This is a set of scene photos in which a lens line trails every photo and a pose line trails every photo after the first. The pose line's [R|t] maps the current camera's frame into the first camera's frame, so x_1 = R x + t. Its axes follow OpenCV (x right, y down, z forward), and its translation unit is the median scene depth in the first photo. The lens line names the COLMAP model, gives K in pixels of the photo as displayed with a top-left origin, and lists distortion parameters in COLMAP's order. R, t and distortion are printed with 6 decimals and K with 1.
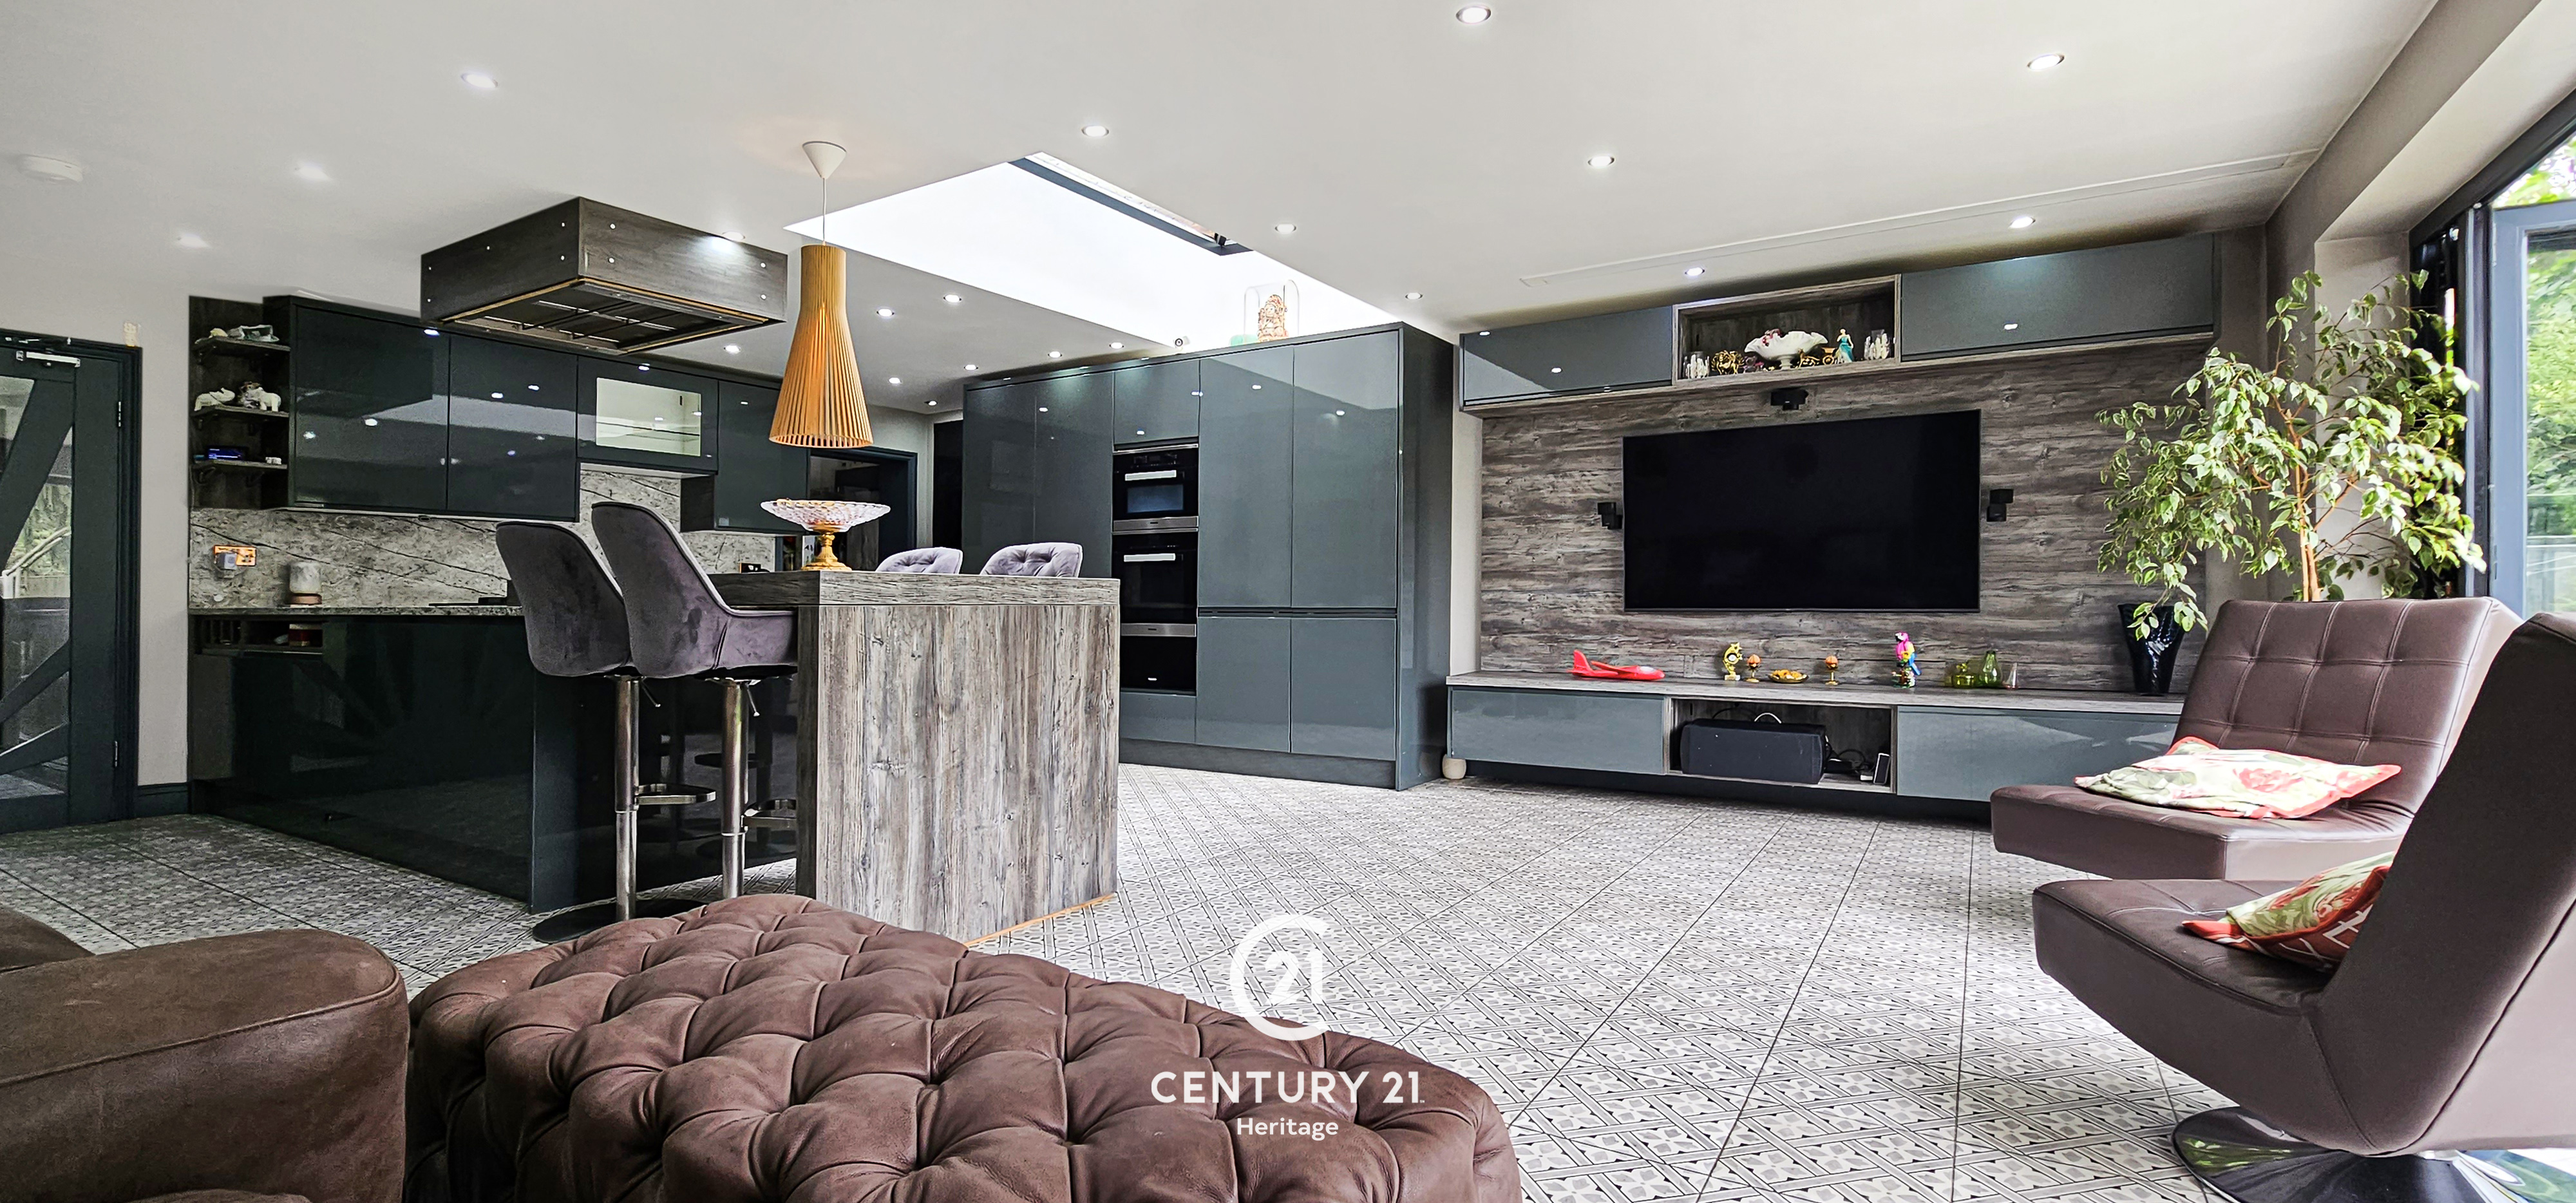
lens RADIAL K [[1138.5, 0, 1286.9], [0, 1138.5, 597.8], [0, 0, 1]] dist [-0.001403, -0.000106]
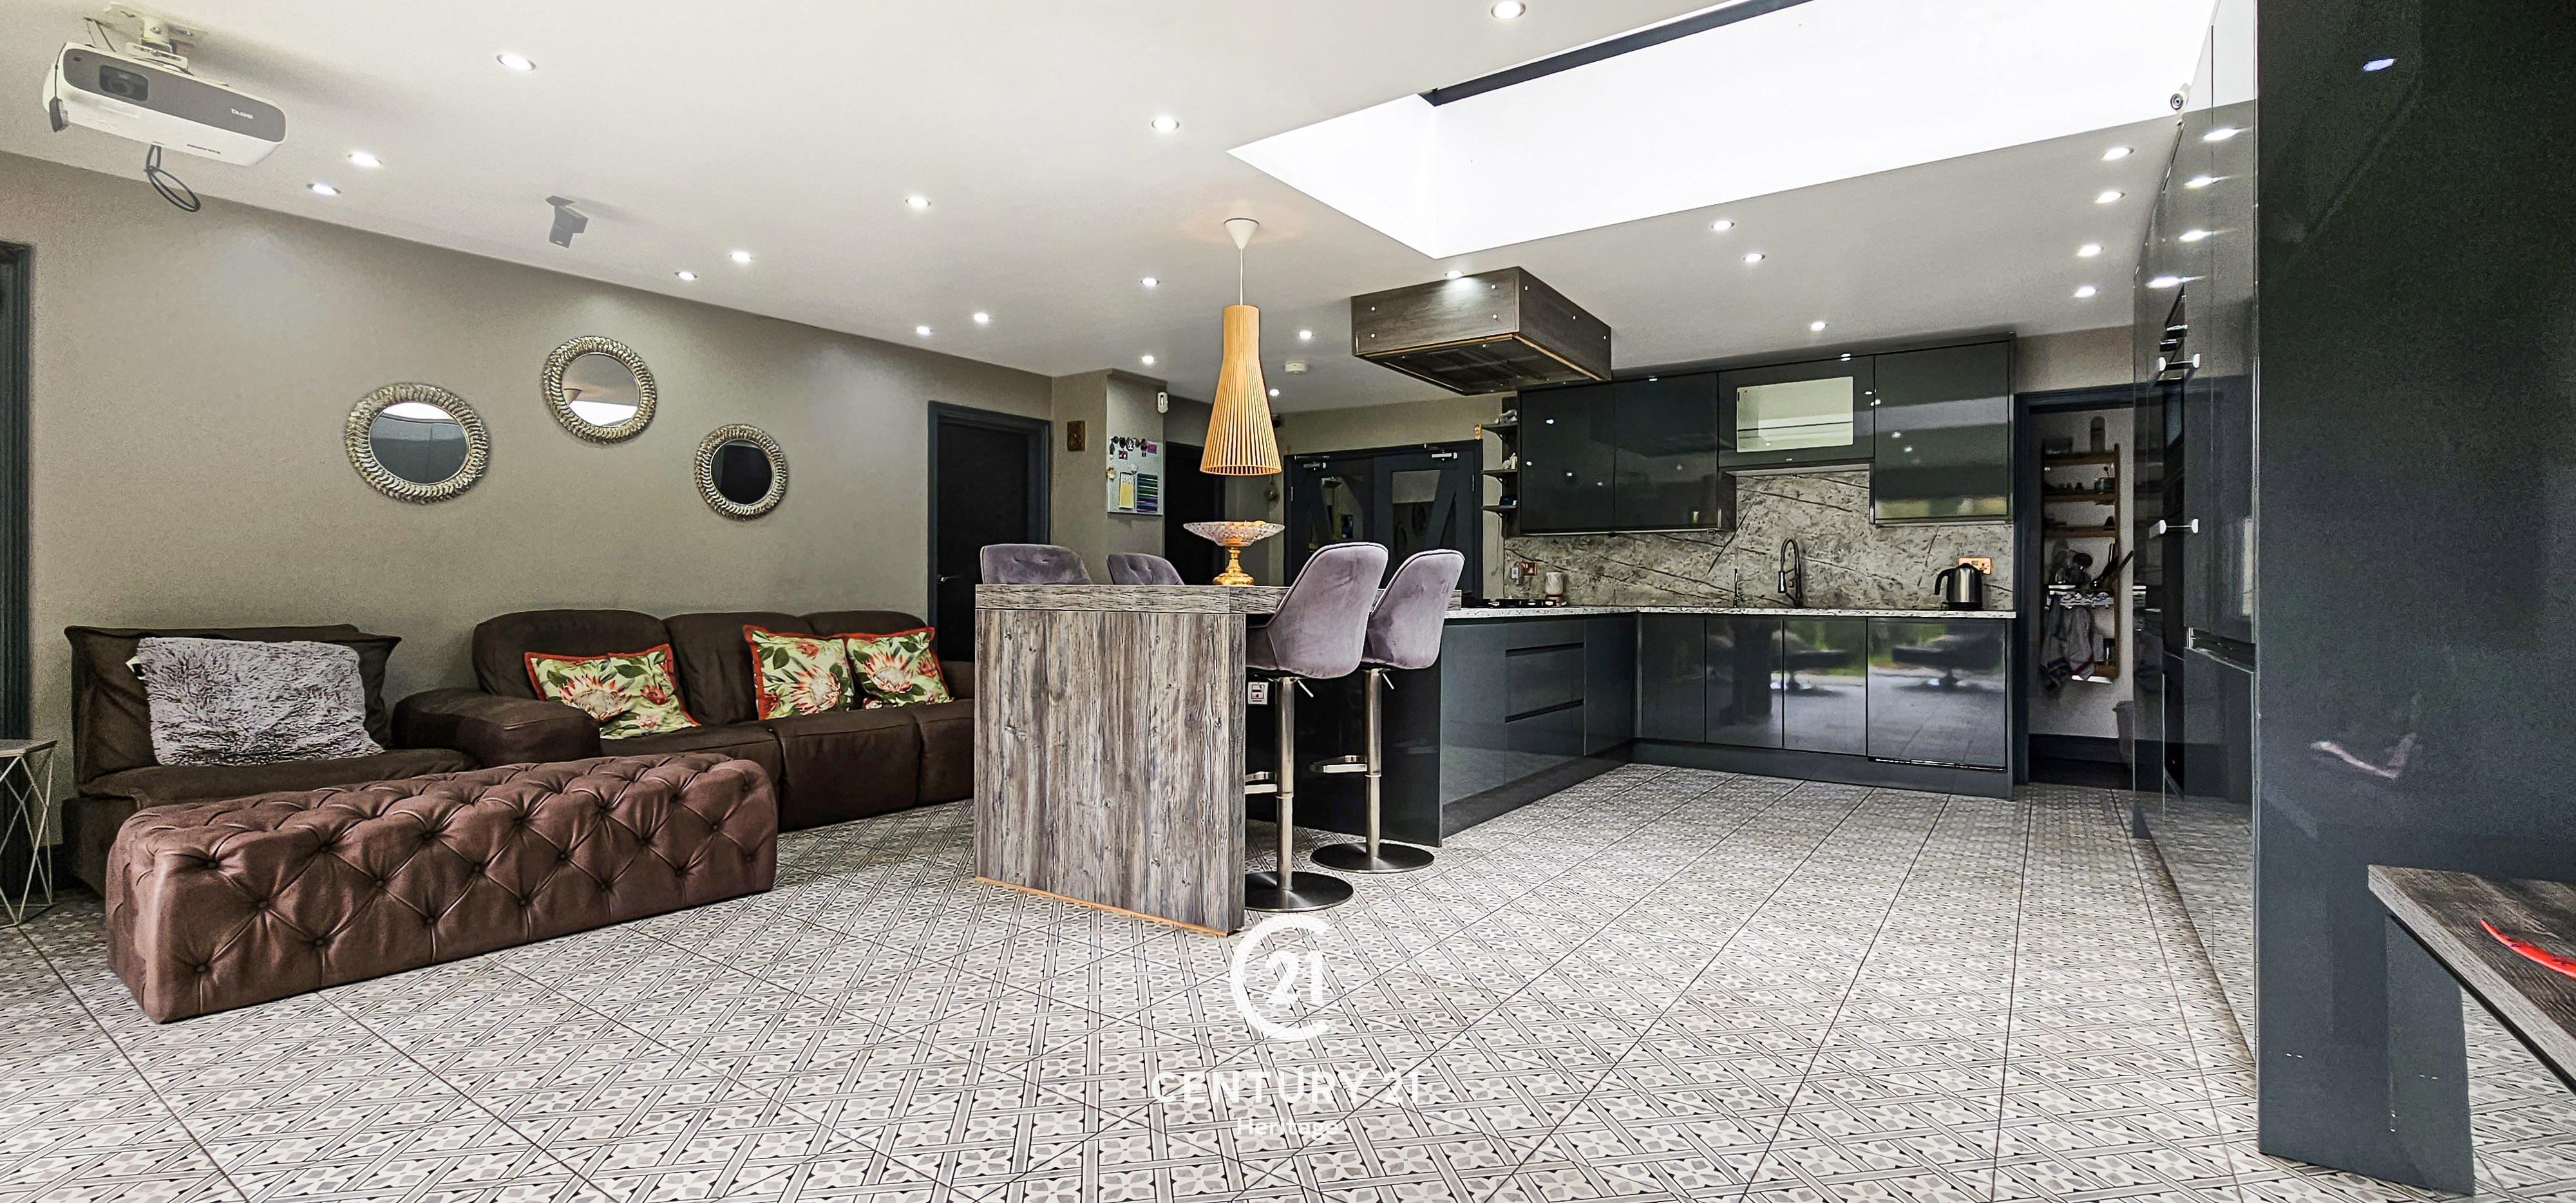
lens RADIAL K [[1086.5, 0, 1285.3], [0, 1086.5, 587.3], [0, 0, 1]] dist [-0.000355, 0.000388]
pose [[-0.053379, -0.003272, -0.998569, 0.807491], [0.000315, 0.999995, -0.003294, -0.013705], [0.998574, -0.000490, -0.053377, 1.246645]]
